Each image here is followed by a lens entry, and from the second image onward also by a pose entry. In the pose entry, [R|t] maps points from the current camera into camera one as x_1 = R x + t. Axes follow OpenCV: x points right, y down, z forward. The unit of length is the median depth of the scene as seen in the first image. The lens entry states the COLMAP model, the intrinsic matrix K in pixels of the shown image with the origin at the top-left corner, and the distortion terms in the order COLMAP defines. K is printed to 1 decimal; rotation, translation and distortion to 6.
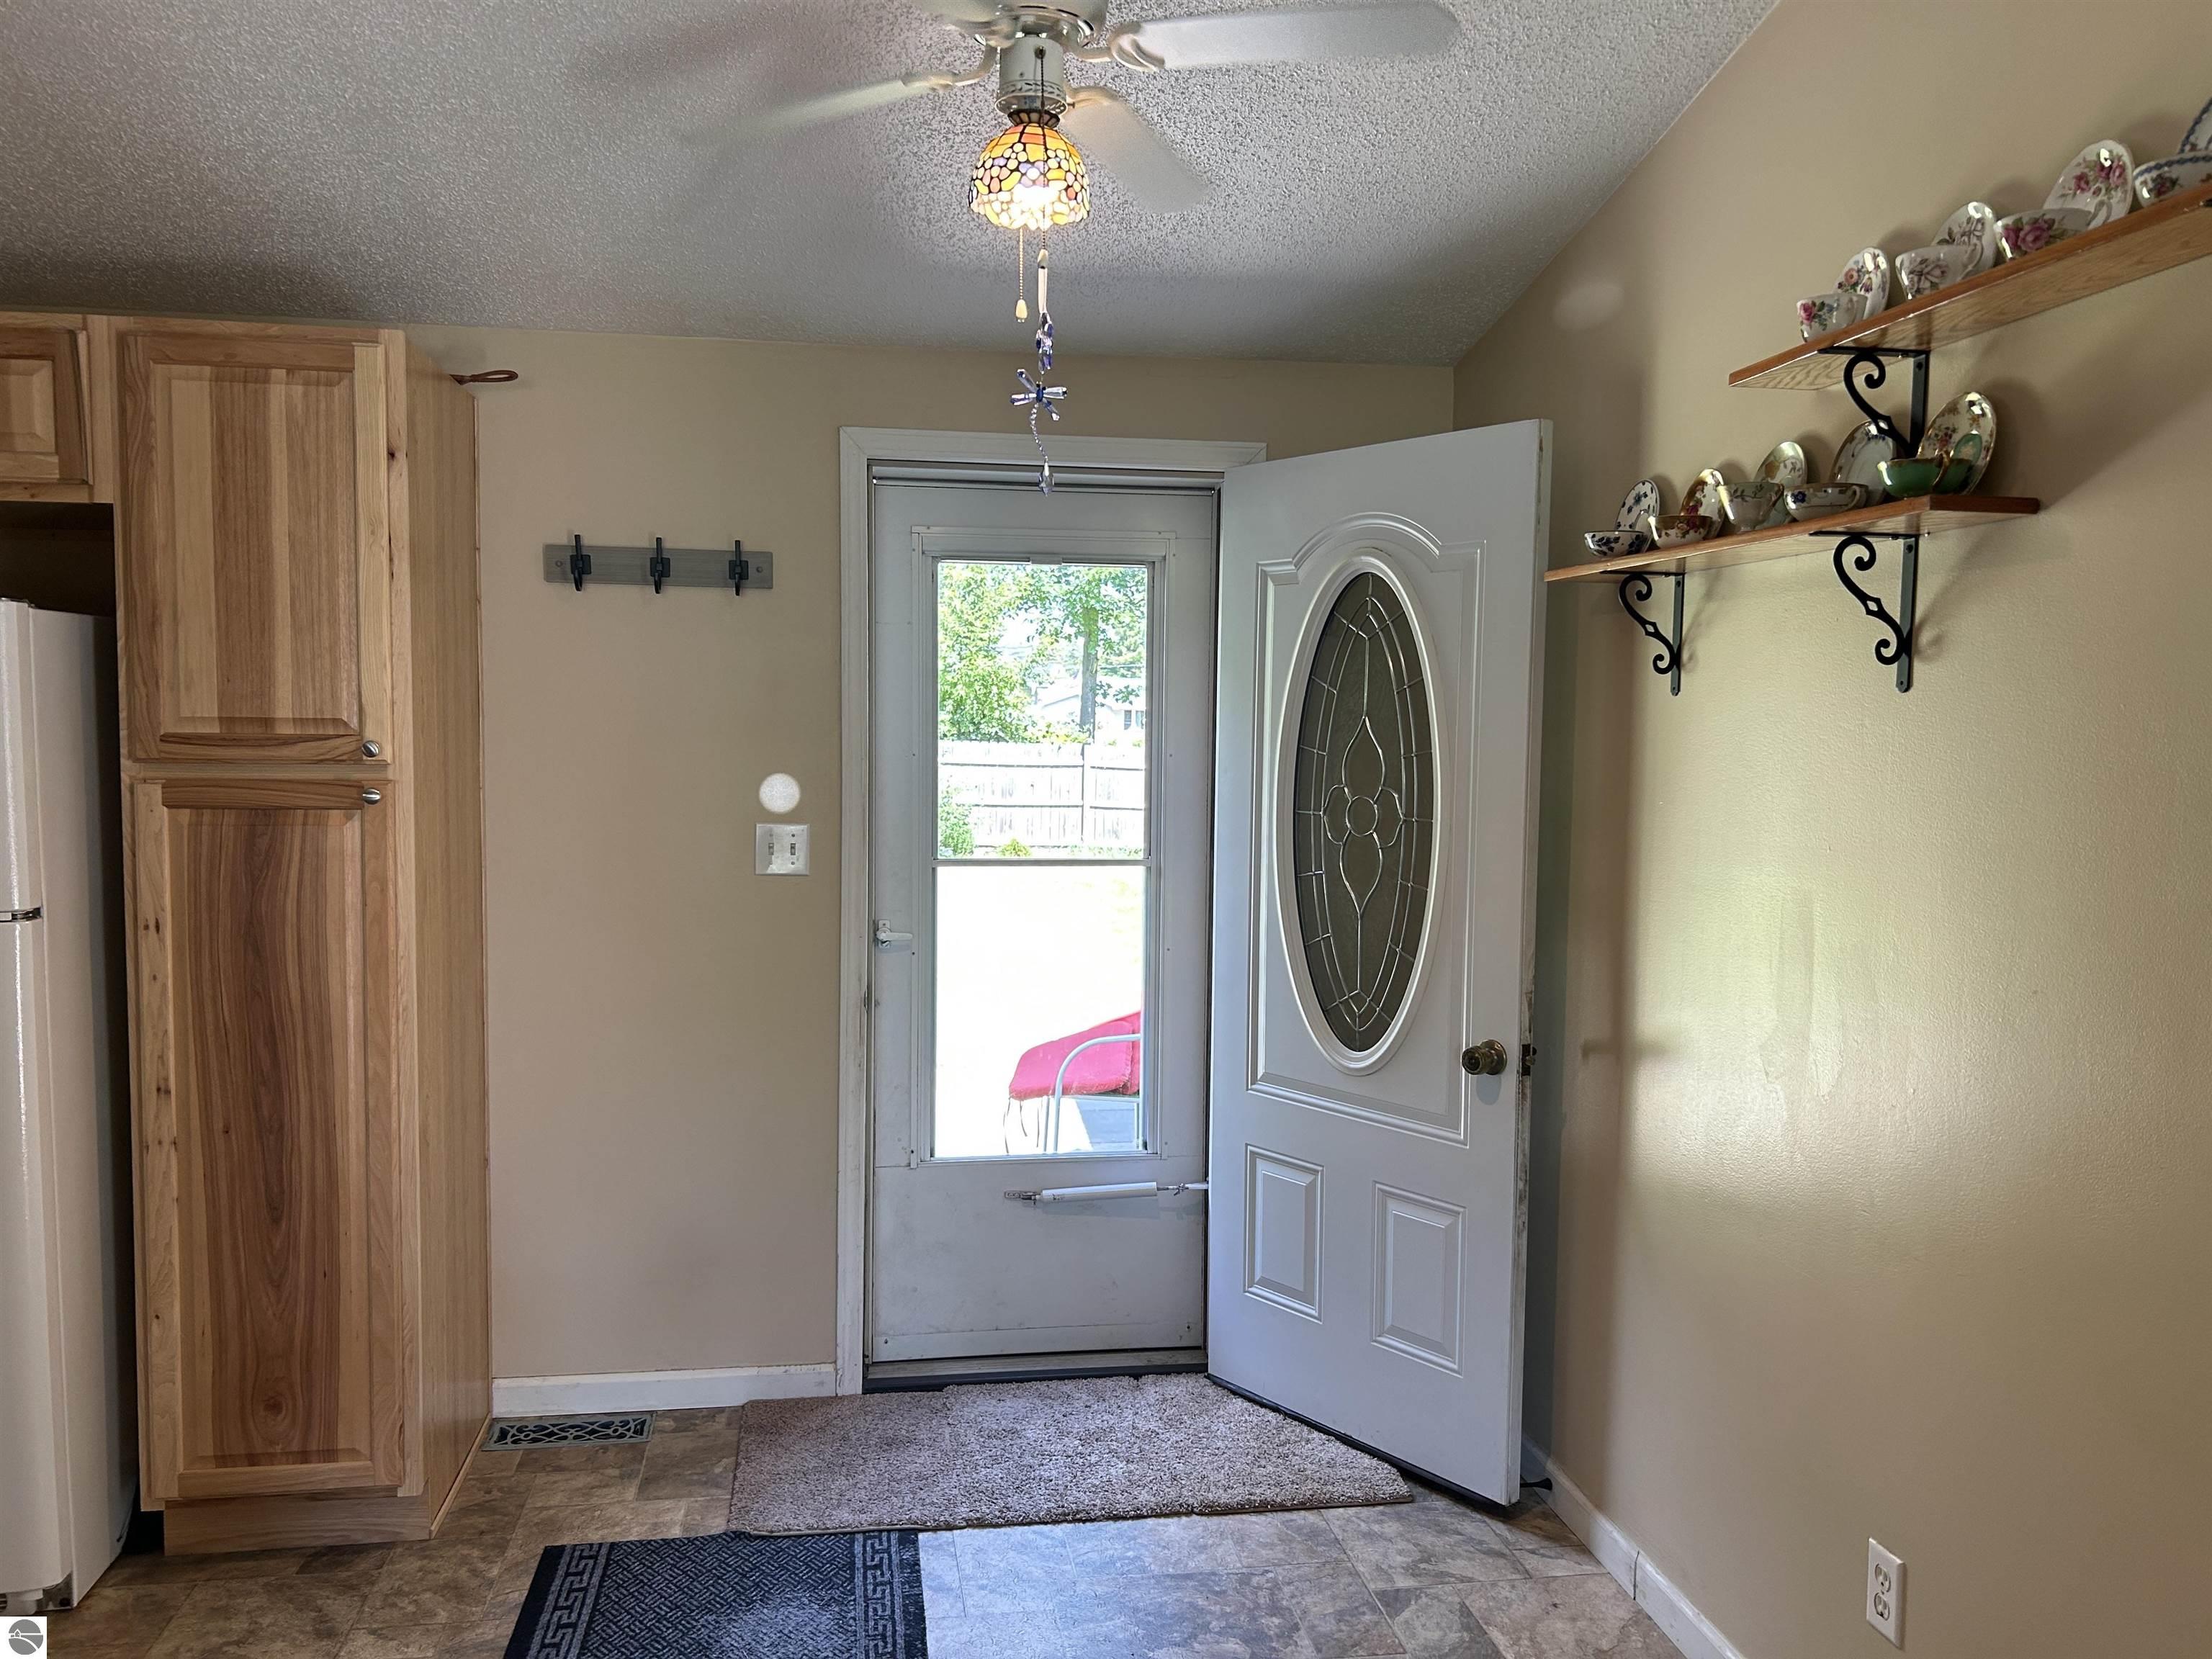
lens RADIAL K [[1659.9, 0, 1098.4], [0, 1659.9, 833.3], [0, 0, 1]] dist [0.033520, -0.030176]
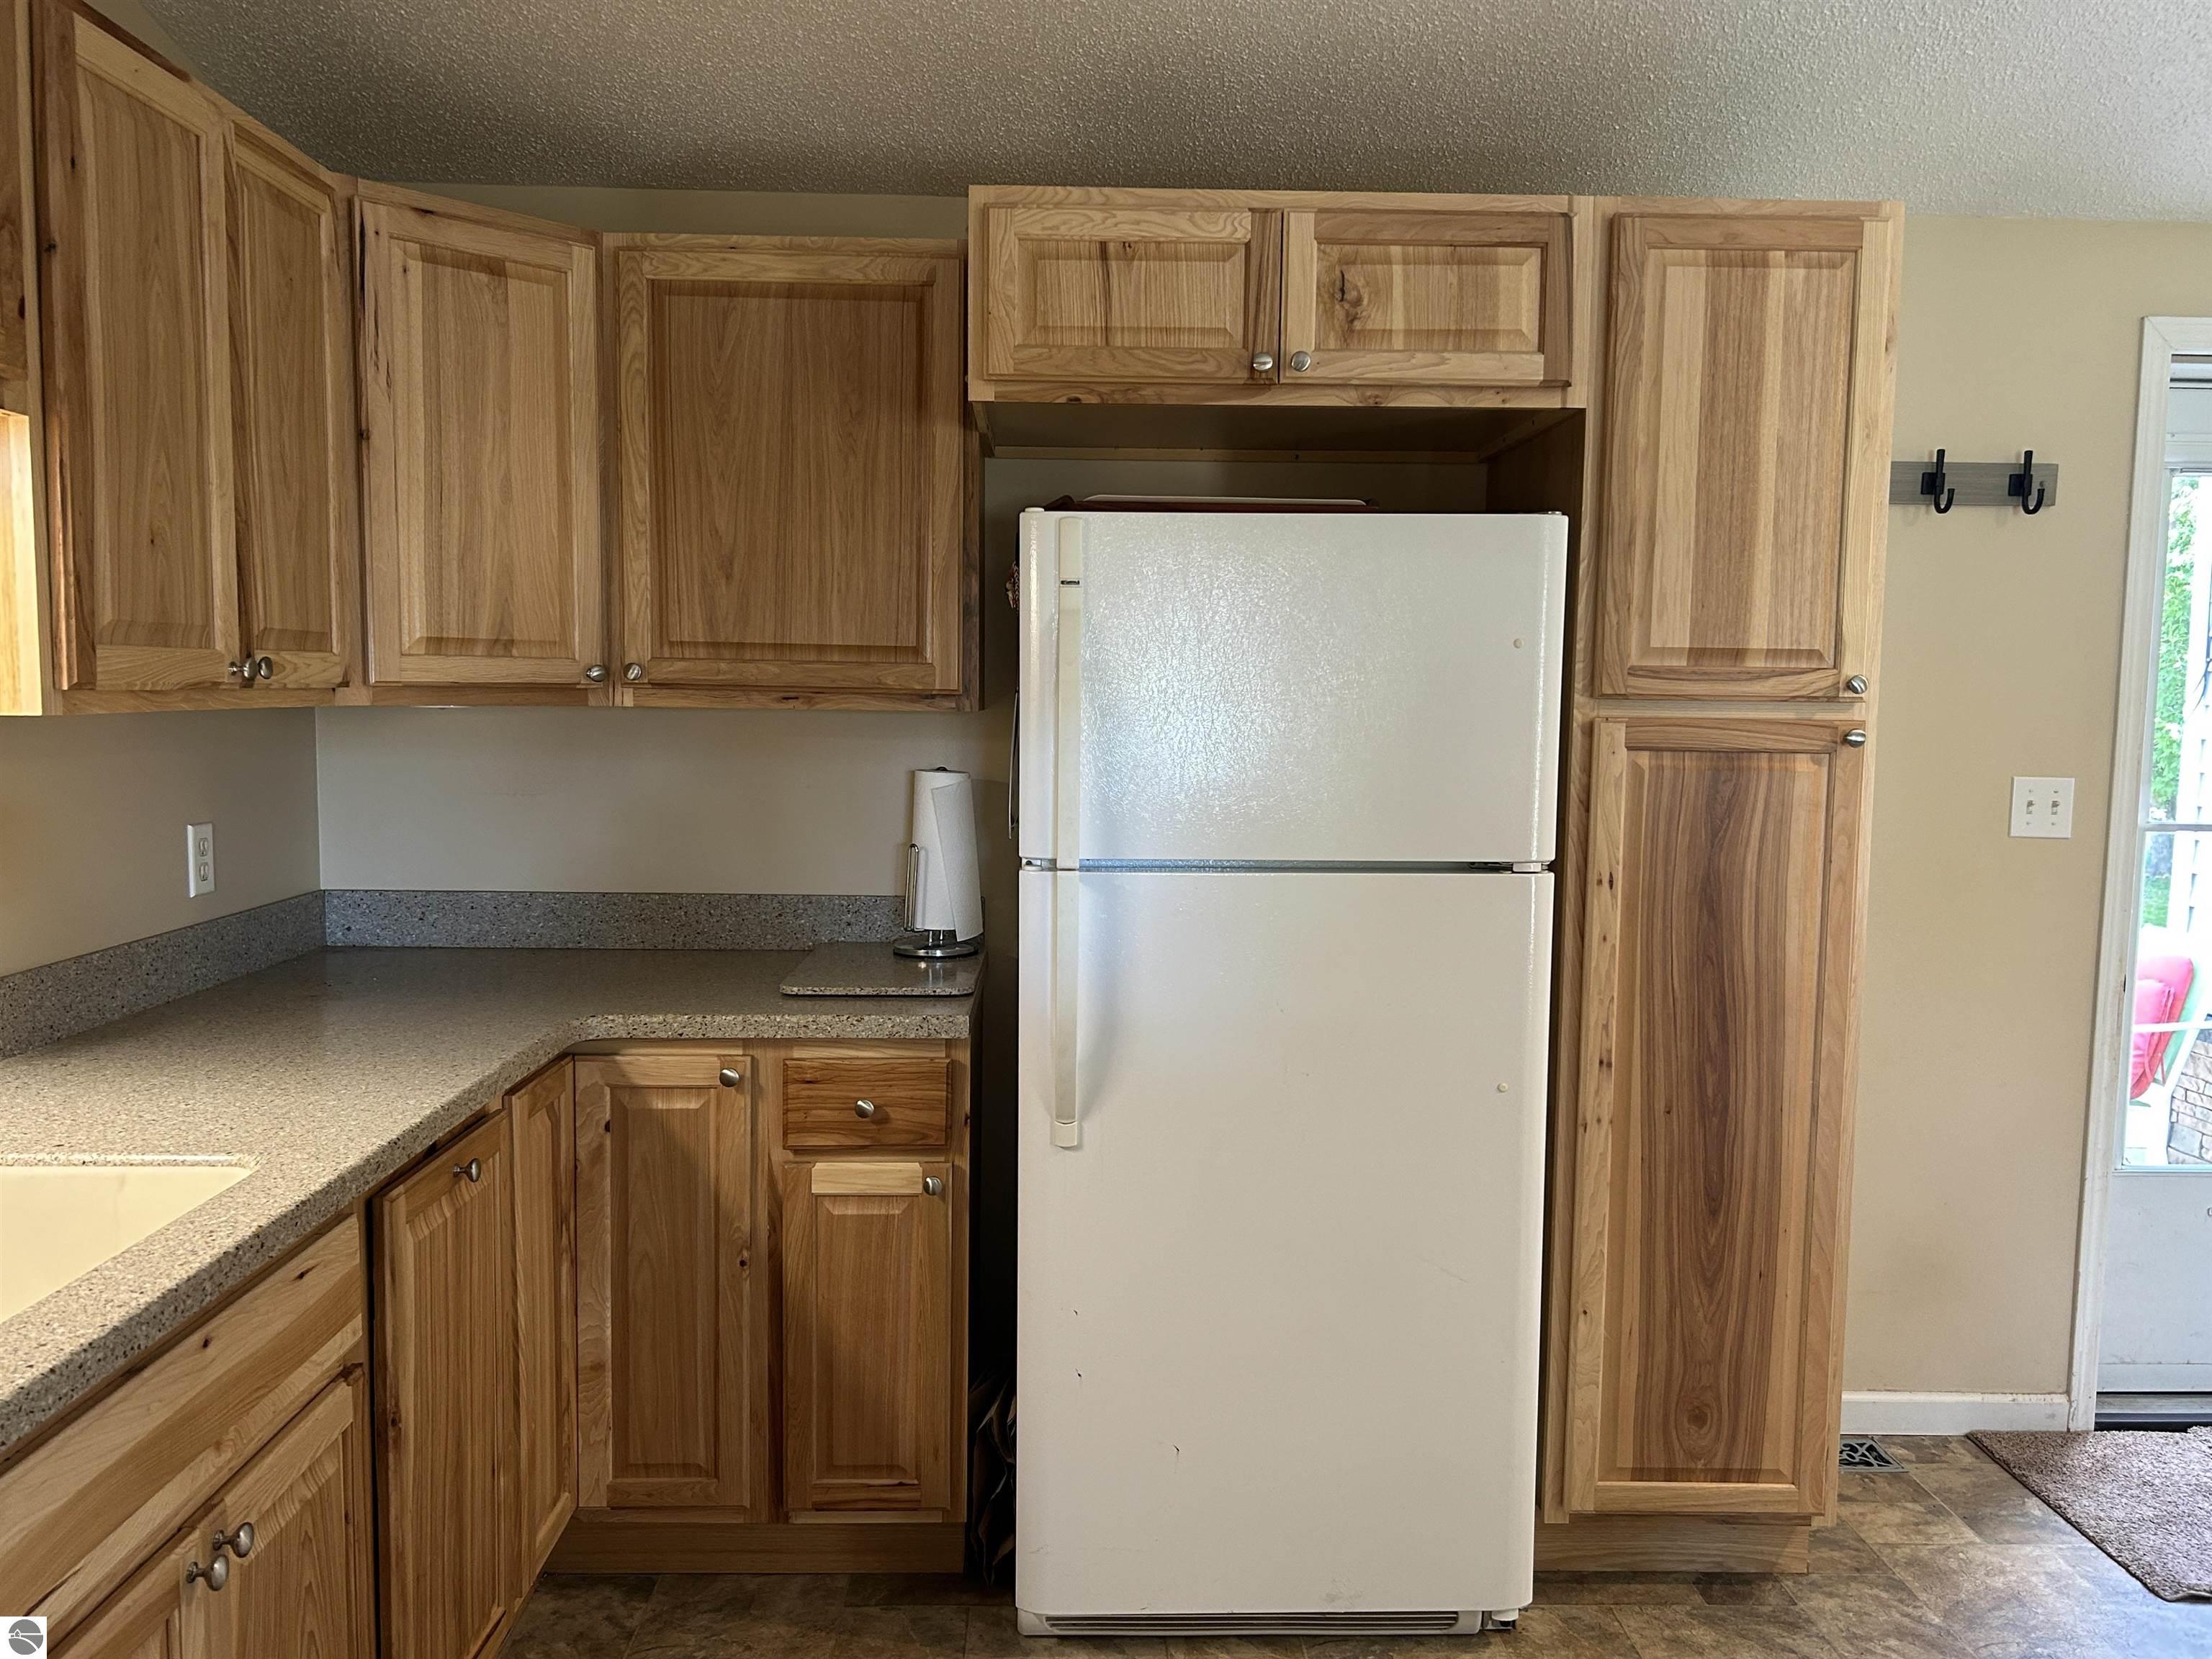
lens RADIAL K [[1728.3, 0, 1103.2], [0, 1728.3, 839.3], [0, 0, 1]] dist [0.018321, -0.013927]
pose [[0.991266, 0.015684, -0.130939, -0.705092], [-0.012842, 0.999664, 0.022528, 0.015379], [0.131248, -0.020649, 0.991134, 0.042812]]
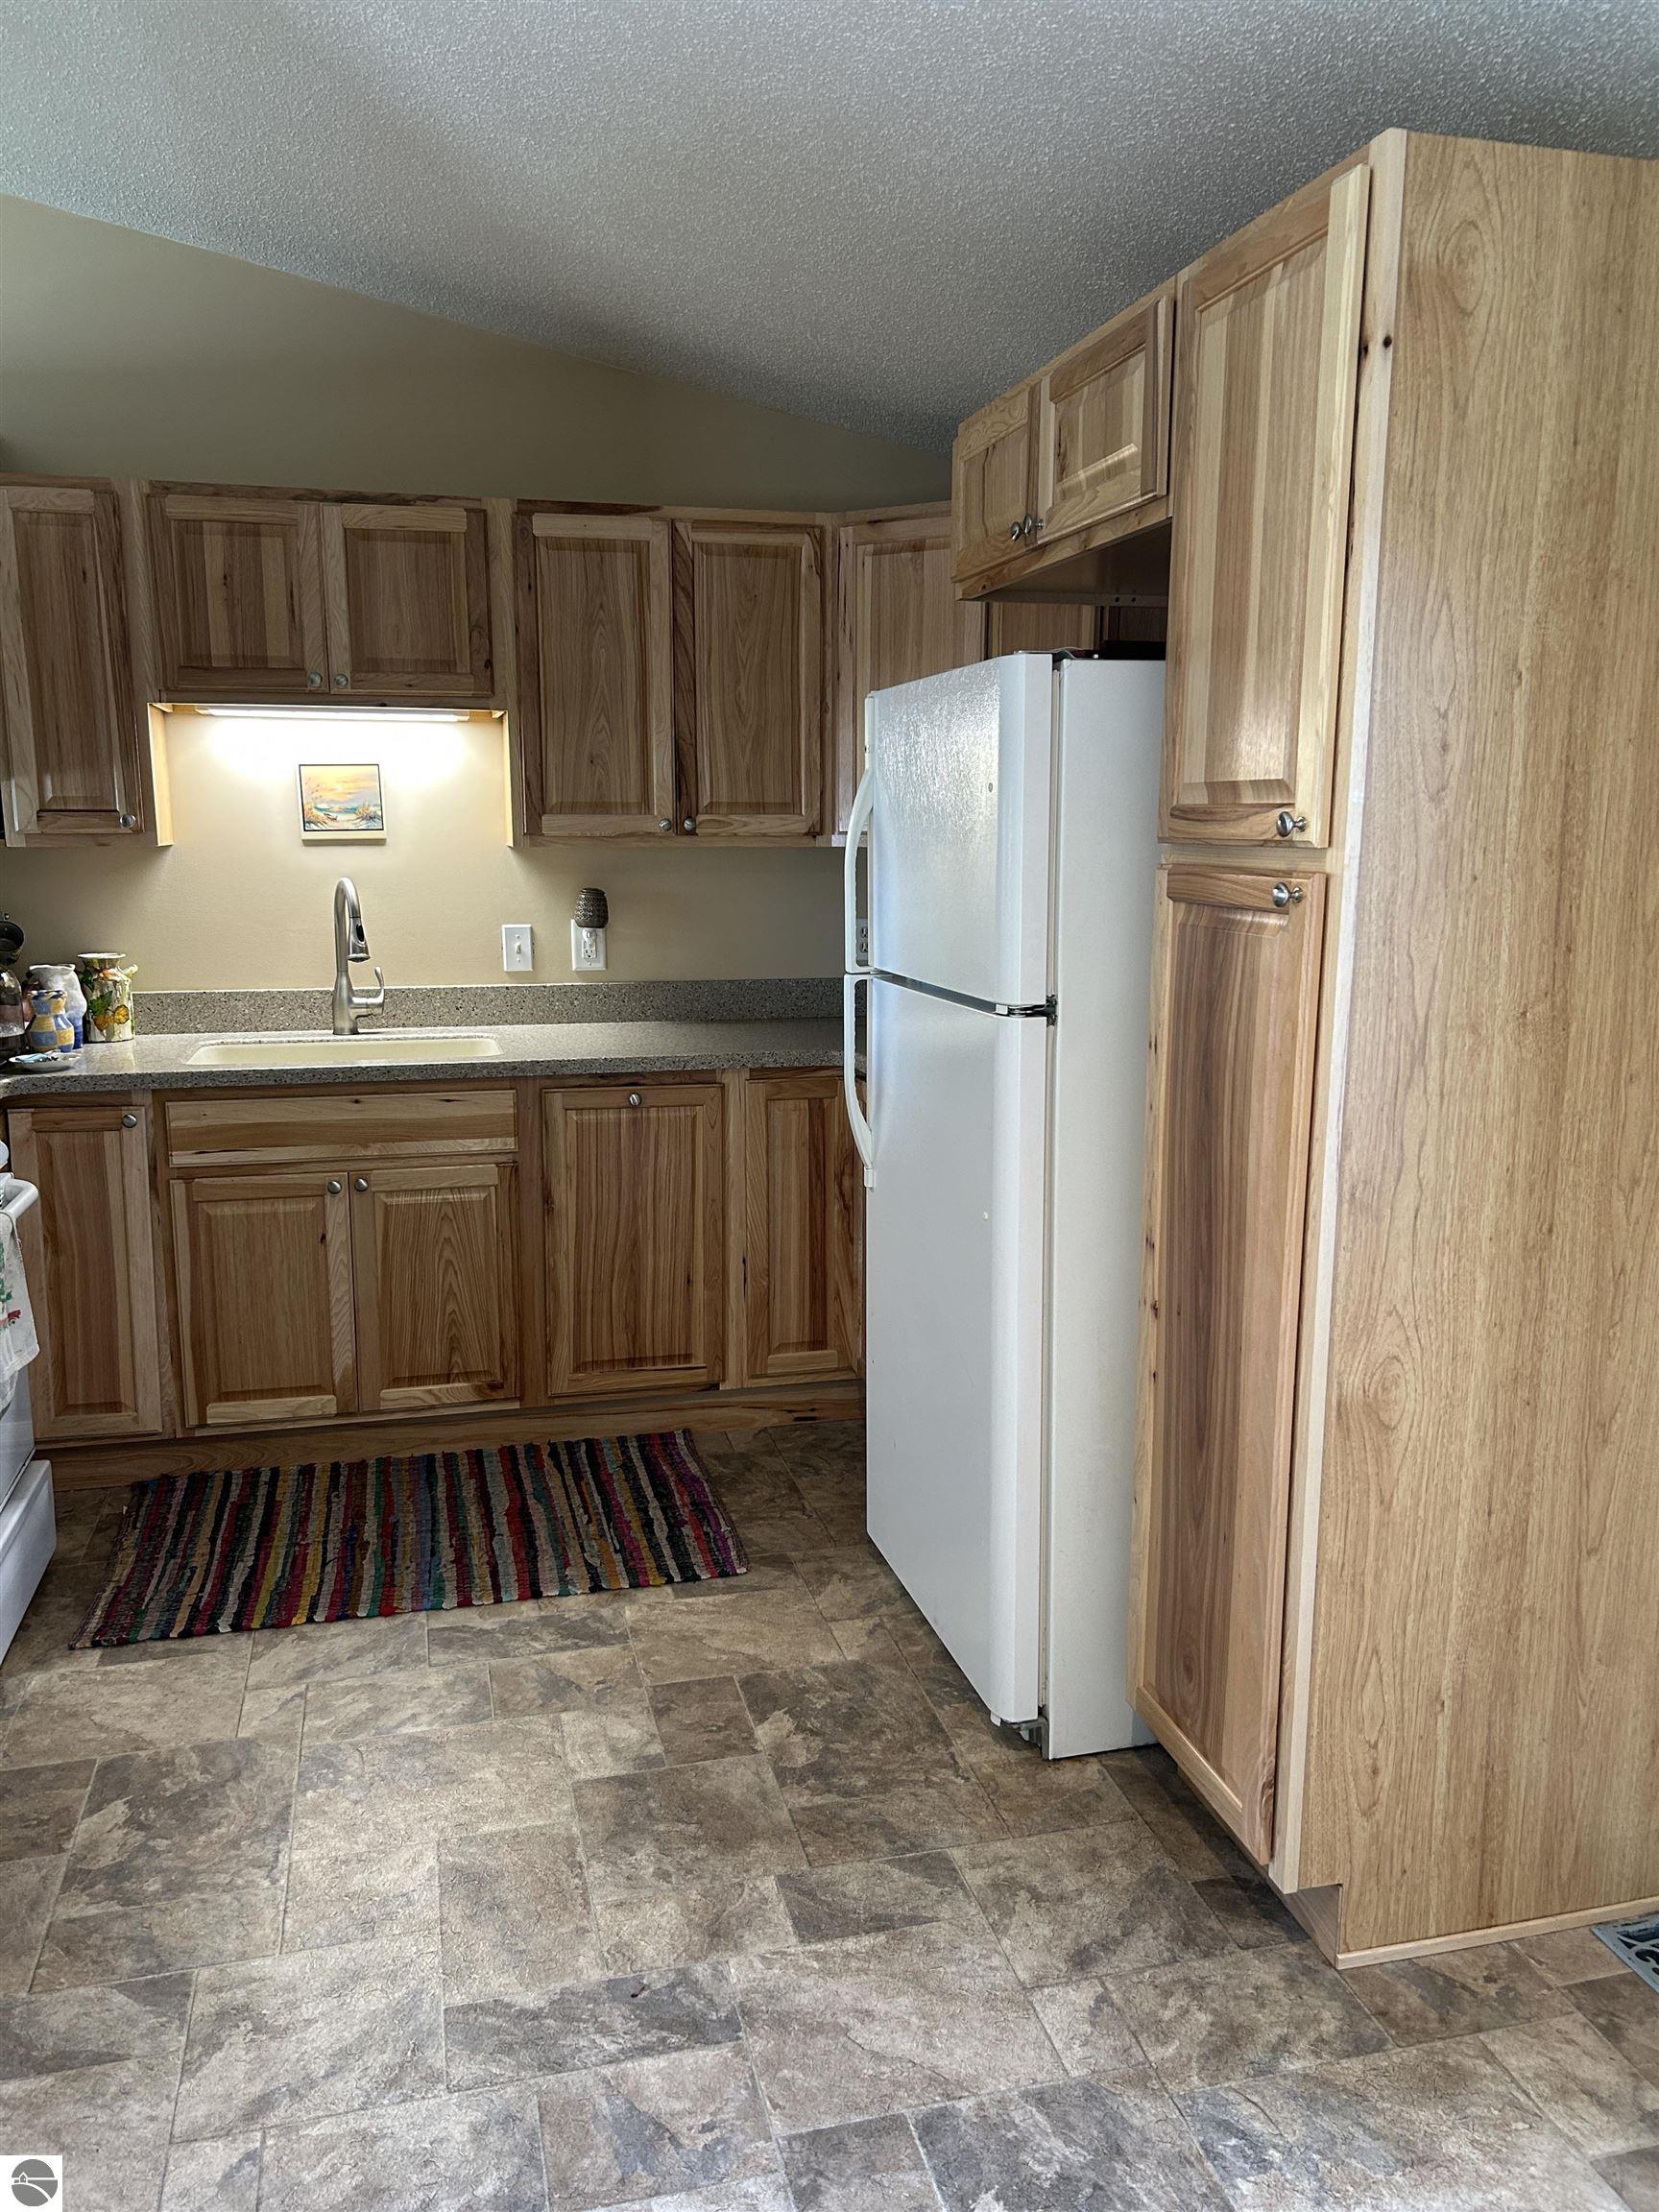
lens RADIAL K [[1659.9, 0, 824.8], [0, 1659.9, 1121.0], [0, 0, 1]] dist [0.033520, -0.030176]
pose [[0.097891, 0.170468, -0.980489, 0.222359], [-0.065860, 0.984170, 0.164533, -0.031070], [0.993015, 0.048469, 0.107569, 0.745754]]
